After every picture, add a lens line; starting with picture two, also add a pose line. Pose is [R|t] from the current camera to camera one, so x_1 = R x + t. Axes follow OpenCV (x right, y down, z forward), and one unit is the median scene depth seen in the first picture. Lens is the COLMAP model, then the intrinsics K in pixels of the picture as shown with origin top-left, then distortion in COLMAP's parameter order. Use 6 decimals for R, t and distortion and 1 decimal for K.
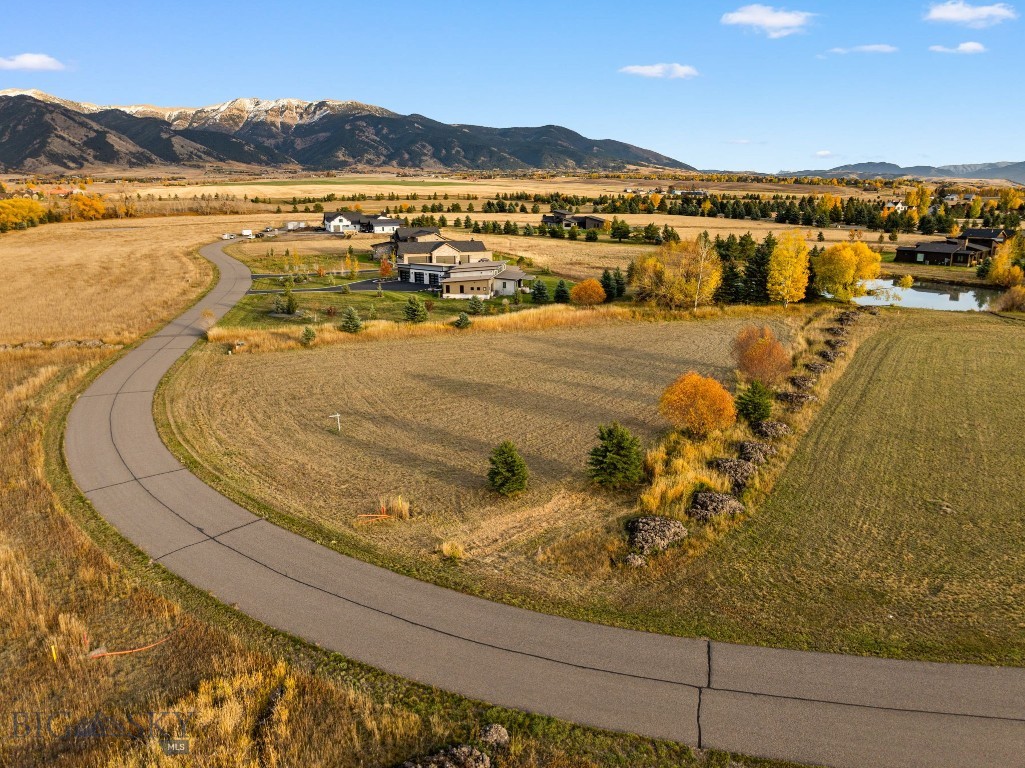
lens RADIAL K [[718.0, 0, 516.5], [0, 718.0, 383.0], [0, 0, 1]] dist [-0.046509, 0.014547]
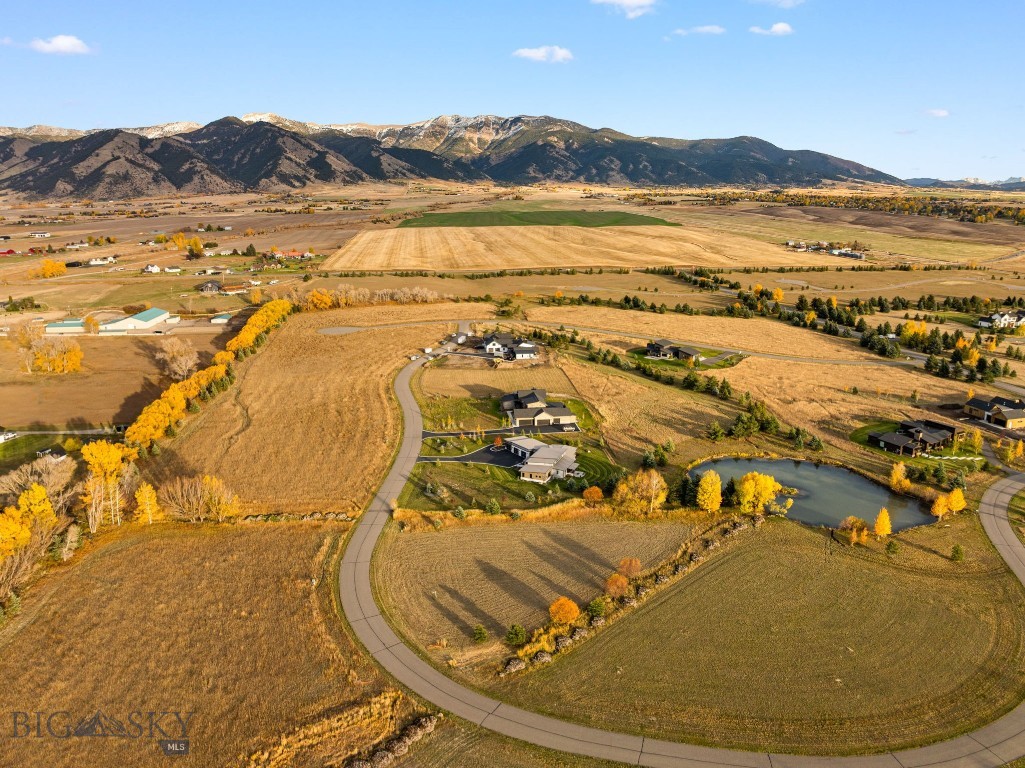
lens RADIAL K [[718.0, 0, 516.5], [0, 718.0, 383.0], [0, 0, 1]] dist [-0.046509, 0.014547]
pose [[0.968046, 0.059866, -0.243521, 0.118500], [-0.062292, 0.998055, -0.002267, -0.137863], [0.242912, 0.017364, 0.969893, -0.279041]]
